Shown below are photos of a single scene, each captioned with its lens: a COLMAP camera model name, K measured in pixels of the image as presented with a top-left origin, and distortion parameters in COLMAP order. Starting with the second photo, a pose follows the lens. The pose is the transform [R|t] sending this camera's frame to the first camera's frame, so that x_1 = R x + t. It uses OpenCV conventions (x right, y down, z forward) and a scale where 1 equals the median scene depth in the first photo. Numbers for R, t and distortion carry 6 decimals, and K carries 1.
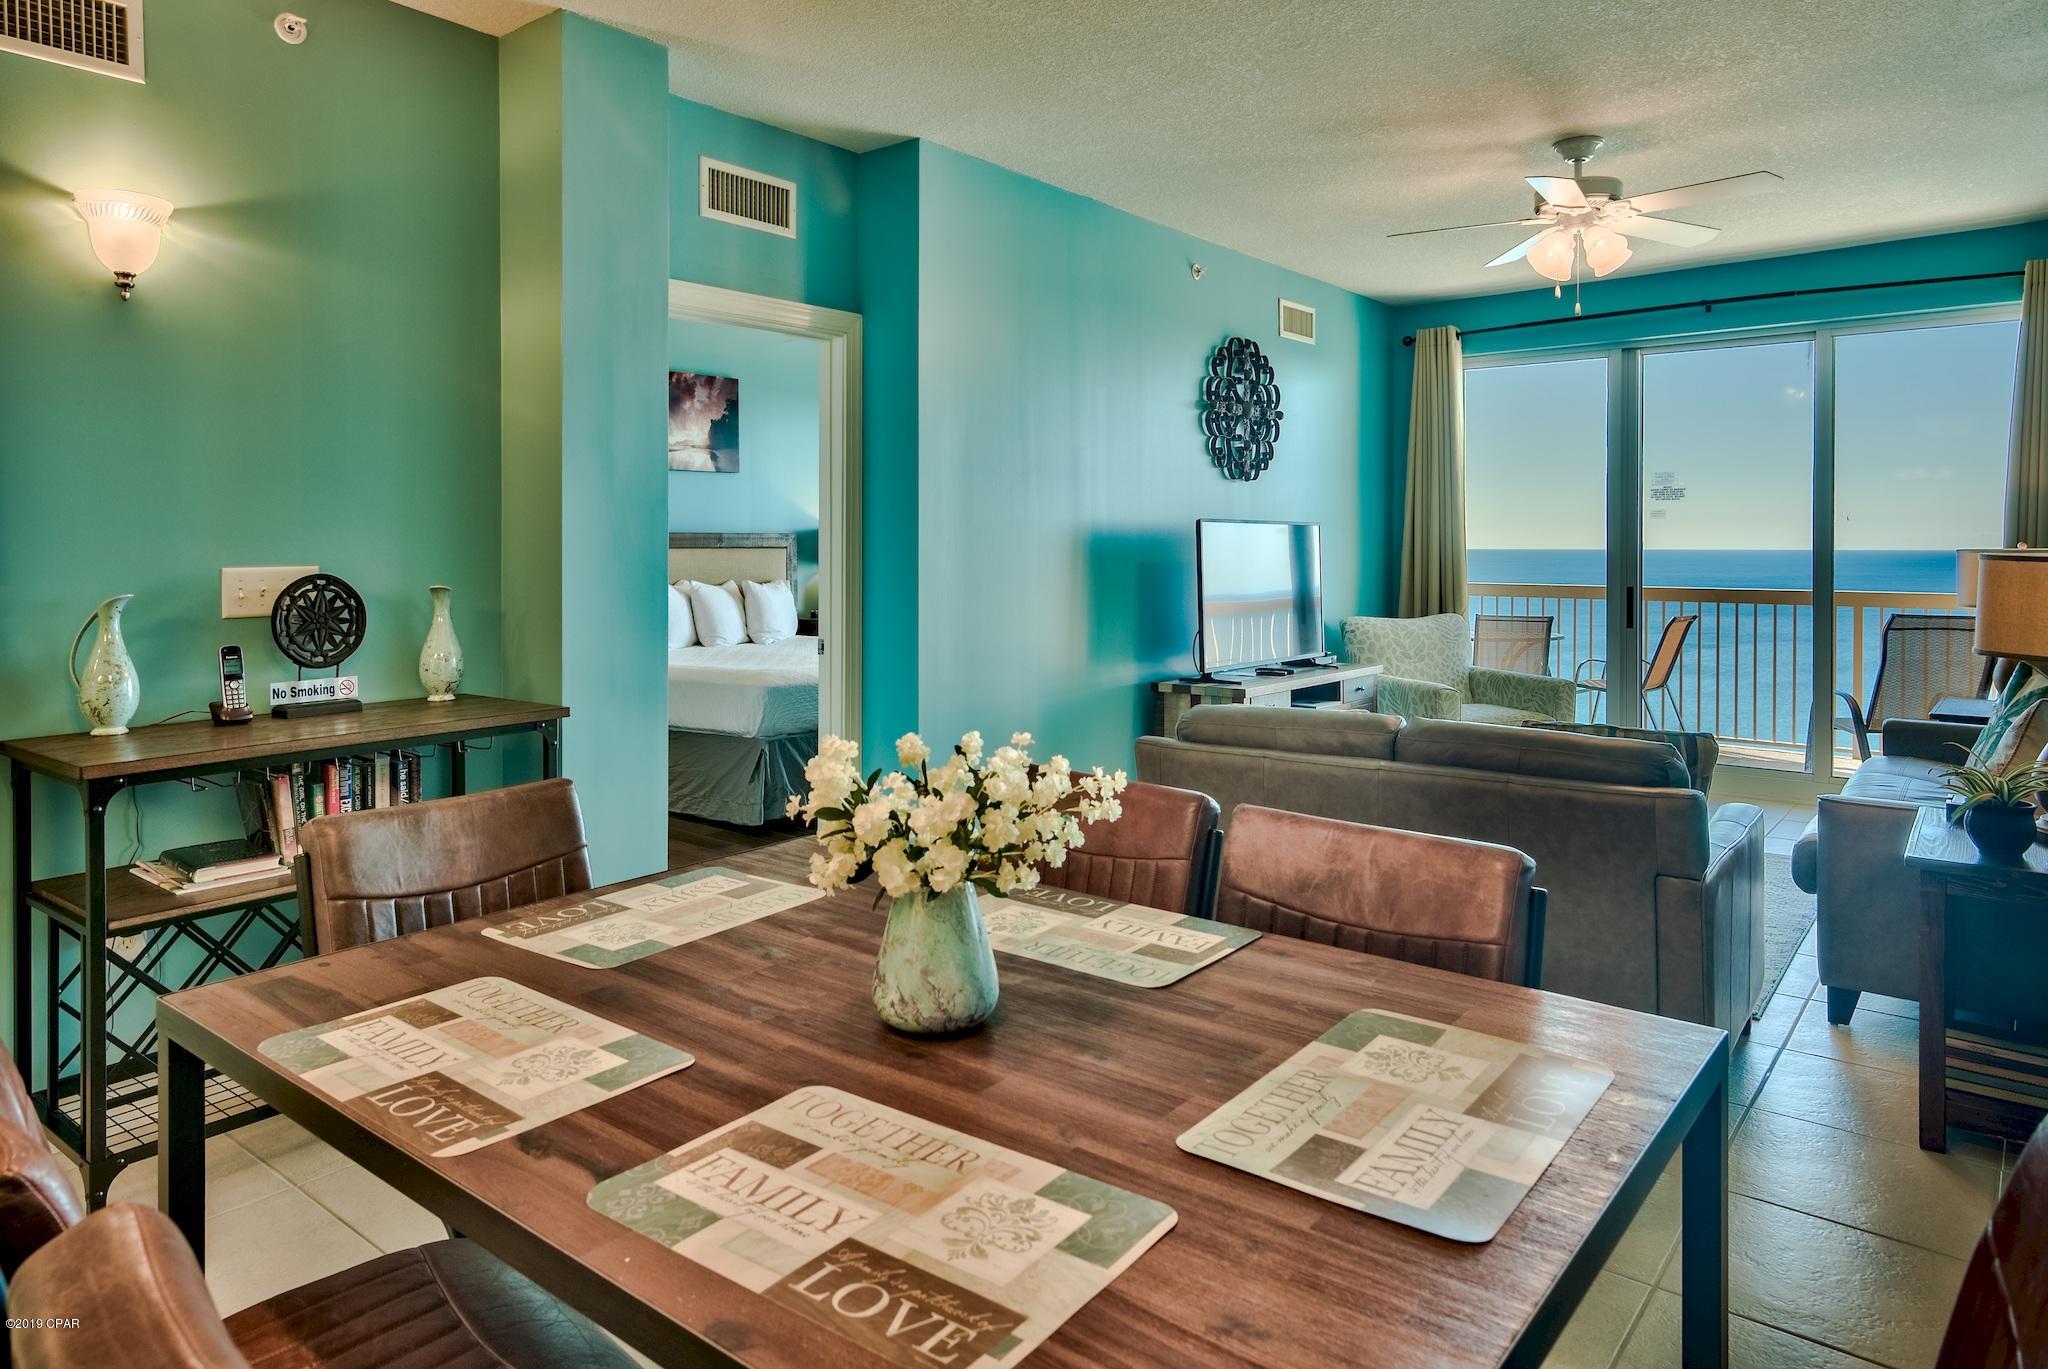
lens RADIAL K [[1255.6, 0, 1027.6], [0, 1255.6, 680.5], [0, 0, 1]] dist [-0.005457, -0.000996]
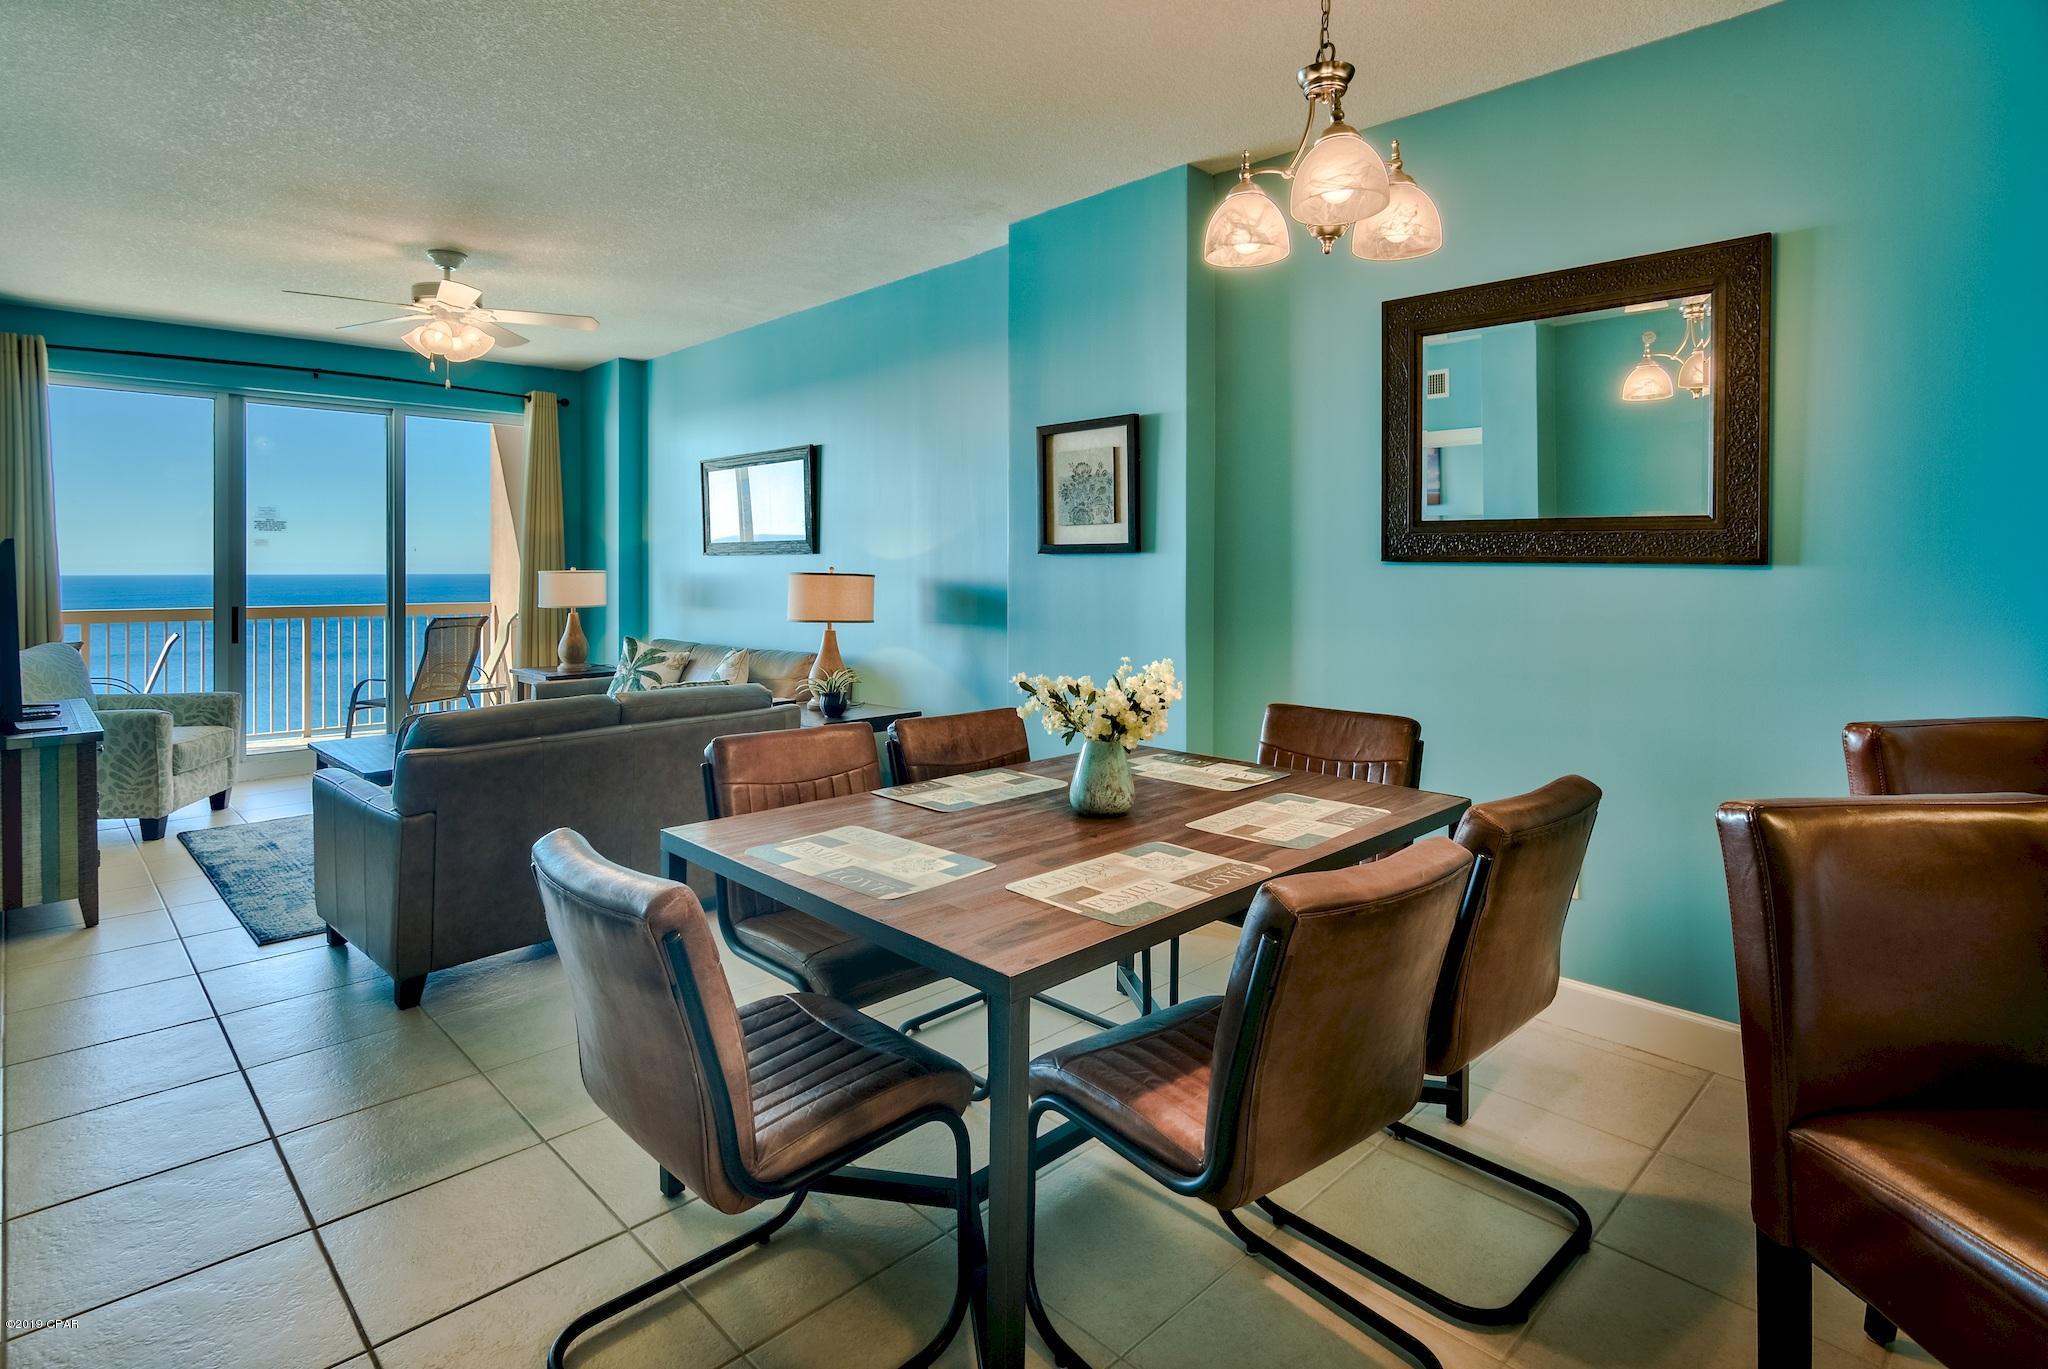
lens RADIAL K [[1015.7, 0, 1024.7], [0, 1015.7, 690.8], [0, 0, 1]] dist [0.027506, 0.000631]
pose [[0.134558, -0.120784, 0.983517, -0.368900], [0.110972, 0.988136, 0.106169, -0.021372], [-0.984672, 0.094857, 0.146365, 0.187880]]
